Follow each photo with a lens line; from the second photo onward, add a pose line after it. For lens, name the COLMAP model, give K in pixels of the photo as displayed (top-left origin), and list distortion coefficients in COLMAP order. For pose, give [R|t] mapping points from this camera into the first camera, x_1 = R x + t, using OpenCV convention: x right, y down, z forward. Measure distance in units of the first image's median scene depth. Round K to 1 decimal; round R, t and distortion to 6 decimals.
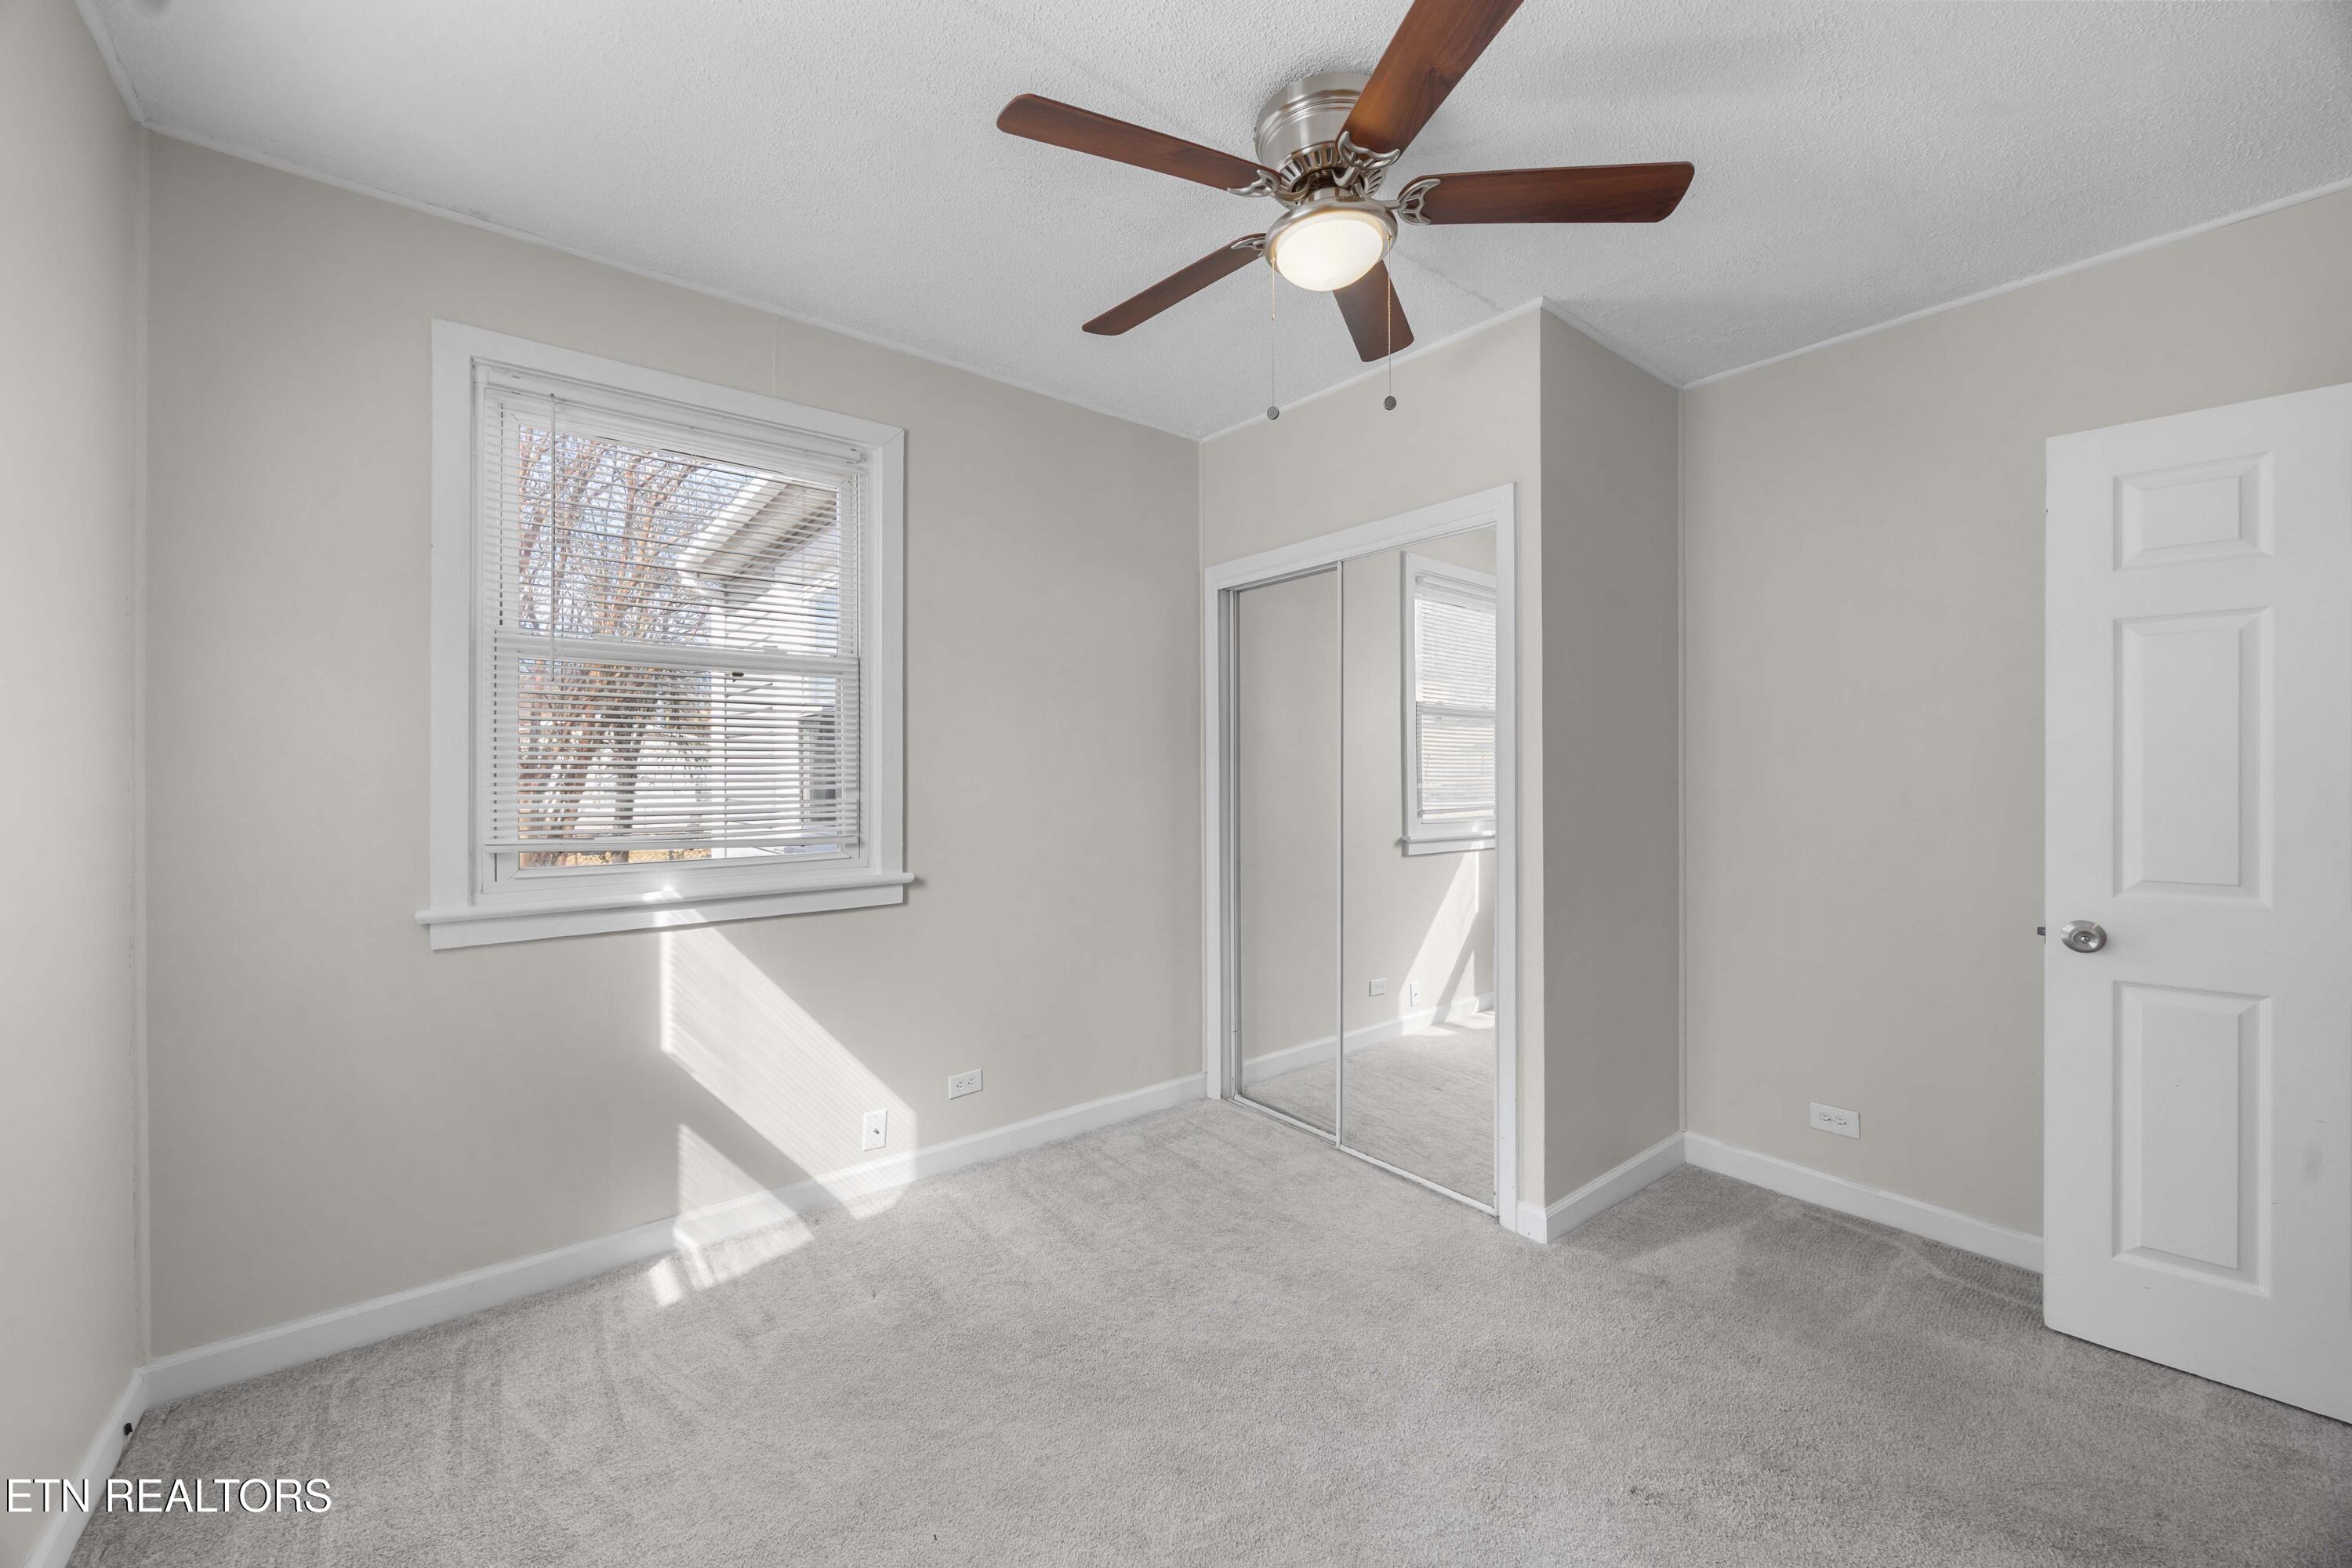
lens RADIAL K [[922.9, 0, 1176.0], [0, 922.9, 784.0], [0, 0, 1]] dist [0.000250, 0.000133]
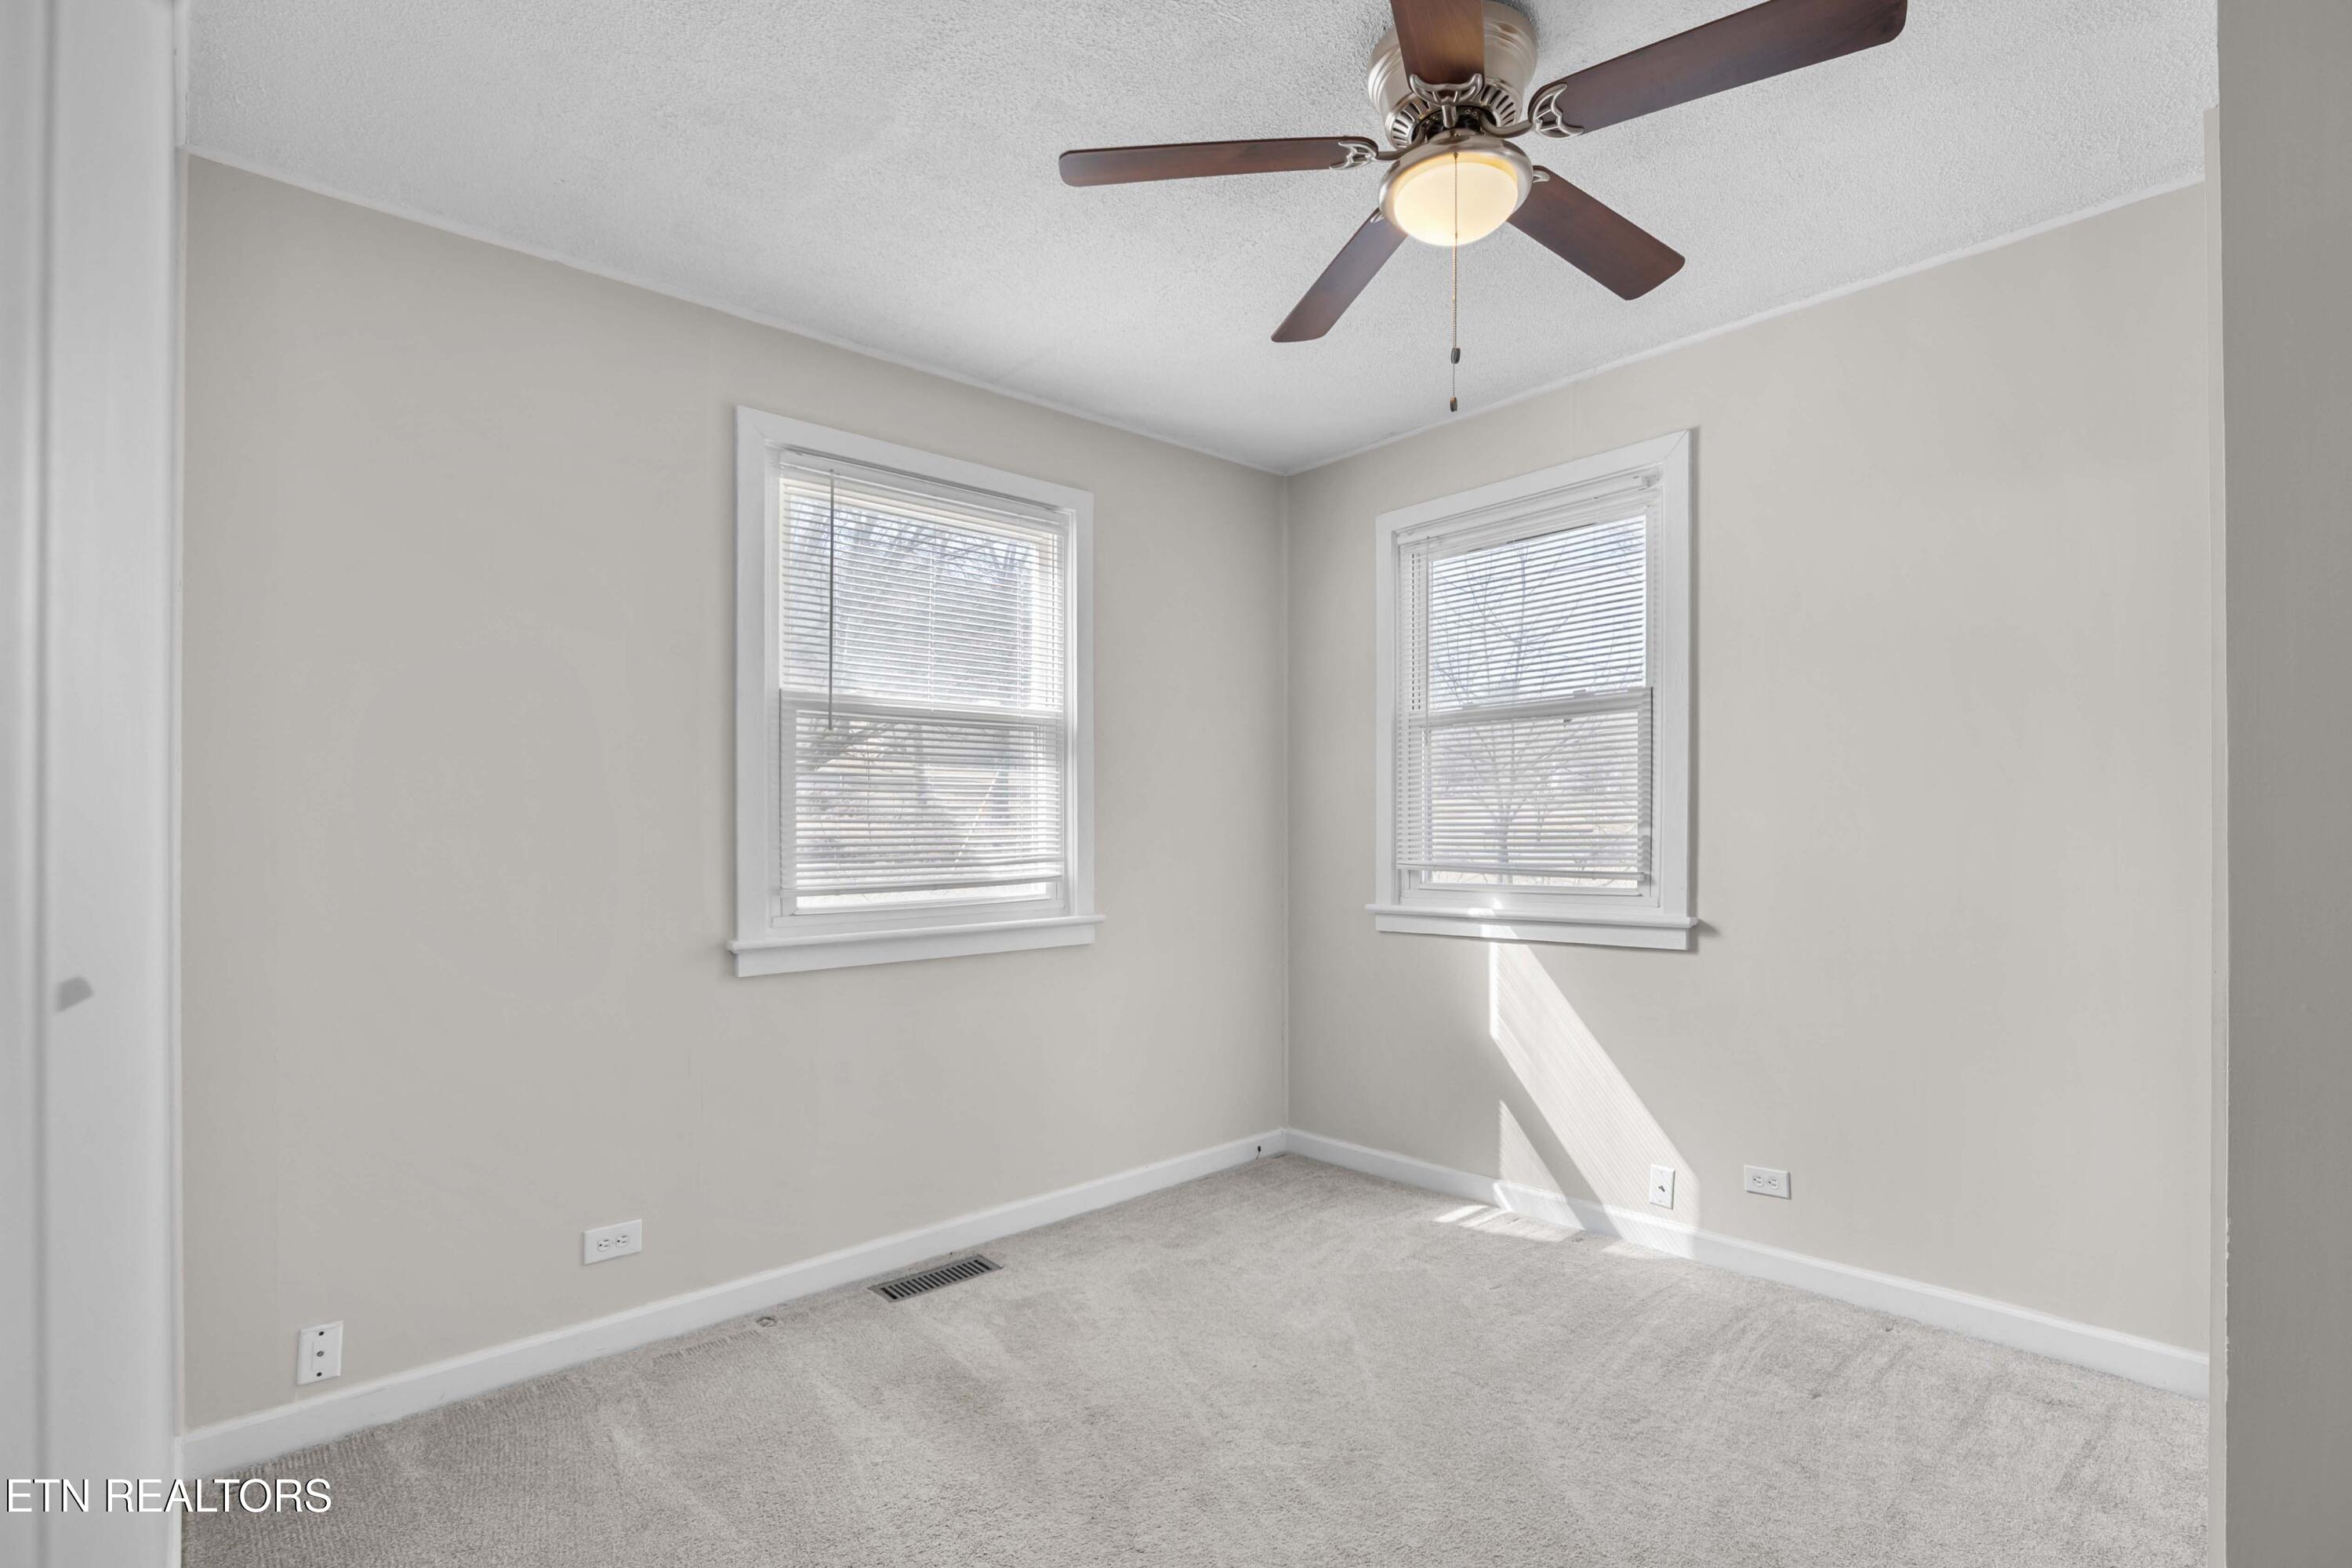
lens RADIAL K [[1151.5, 0, 1183.2], [0, 1151.5, 813.0], [0, 0, 1]] dist [0.000130, -0.000328]
pose [[0.038861, -0.008954, -0.999205, 0.919676], [0.010805, 0.999905, -0.008540, -0.001746], [0.999186, -0.010465, 0.038954, 0.518239]]
